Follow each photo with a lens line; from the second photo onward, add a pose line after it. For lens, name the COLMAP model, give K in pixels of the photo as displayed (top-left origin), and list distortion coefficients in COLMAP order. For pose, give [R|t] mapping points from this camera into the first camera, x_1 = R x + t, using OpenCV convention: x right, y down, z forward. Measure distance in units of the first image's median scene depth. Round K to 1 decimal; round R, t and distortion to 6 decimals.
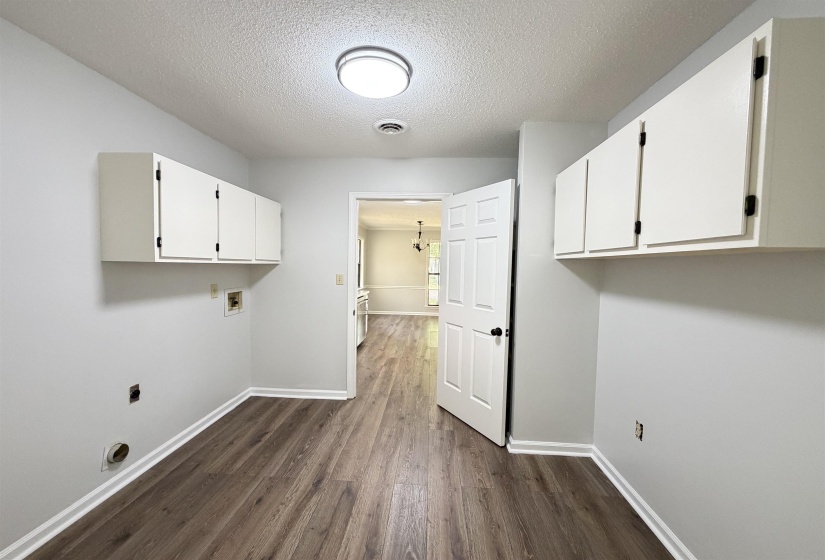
lens RADIAL K [[332.4, 0, 409.6], [0, 332.4, 279.3], [0, 0, 1]] dist [0.017982, 0.000006]
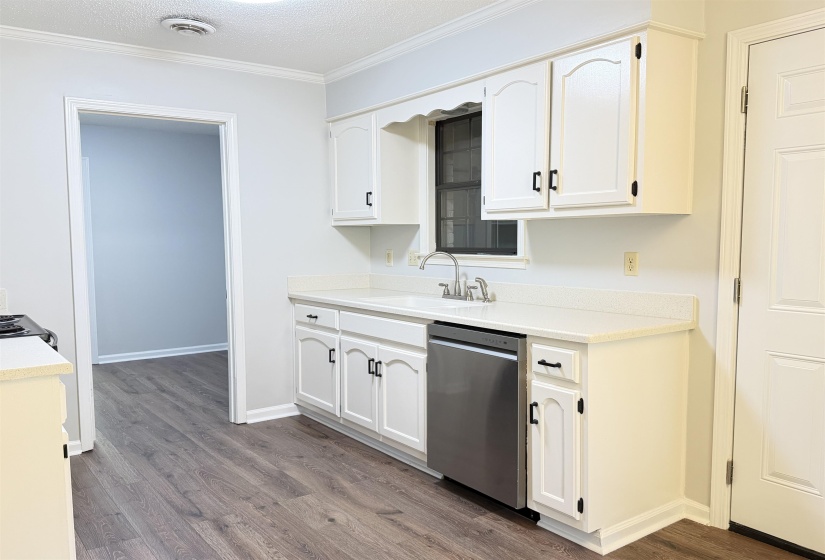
lens RADIAL K [[667.7, 0, 410.0], [0, 667.7, 302.6], [0, 0, 1]] dist [0.120436, -0.225714]
pose [[-0.770821, 0.048042, -0.635238, 0.206205], [-0.033112, 0.992783, 0.115261, -0.027414], [0.636191, 0.109880, -0.763667, 1.128837]]
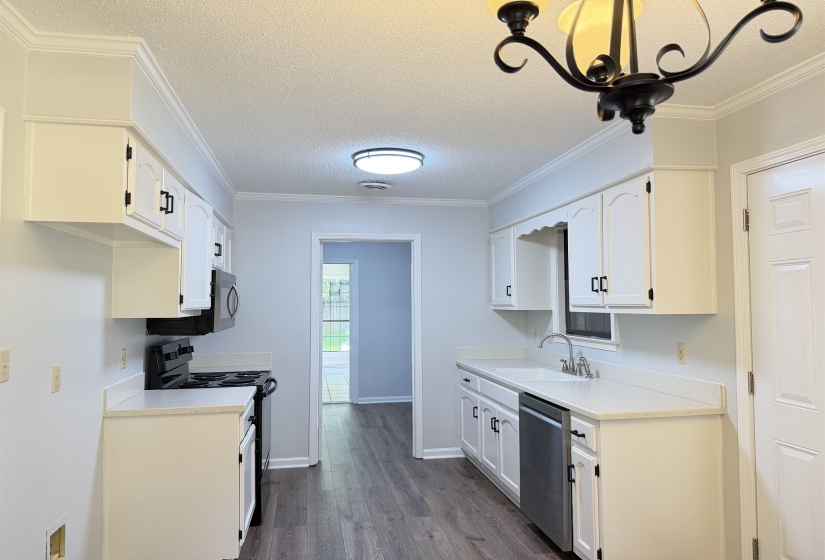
lens RADIAL K [[580.3, 0, 412.5], [0, 580.3, 280.0], [0, 0, 1]] dist [0.052801, -0.070741]
pose [[-0.969118, -0.021798, -0.245632, 0.118896], [-0.020598, 0.999760, -0.007453, -0.056798], [0.245735, -0.002163, -0.969335, 1.274162]]
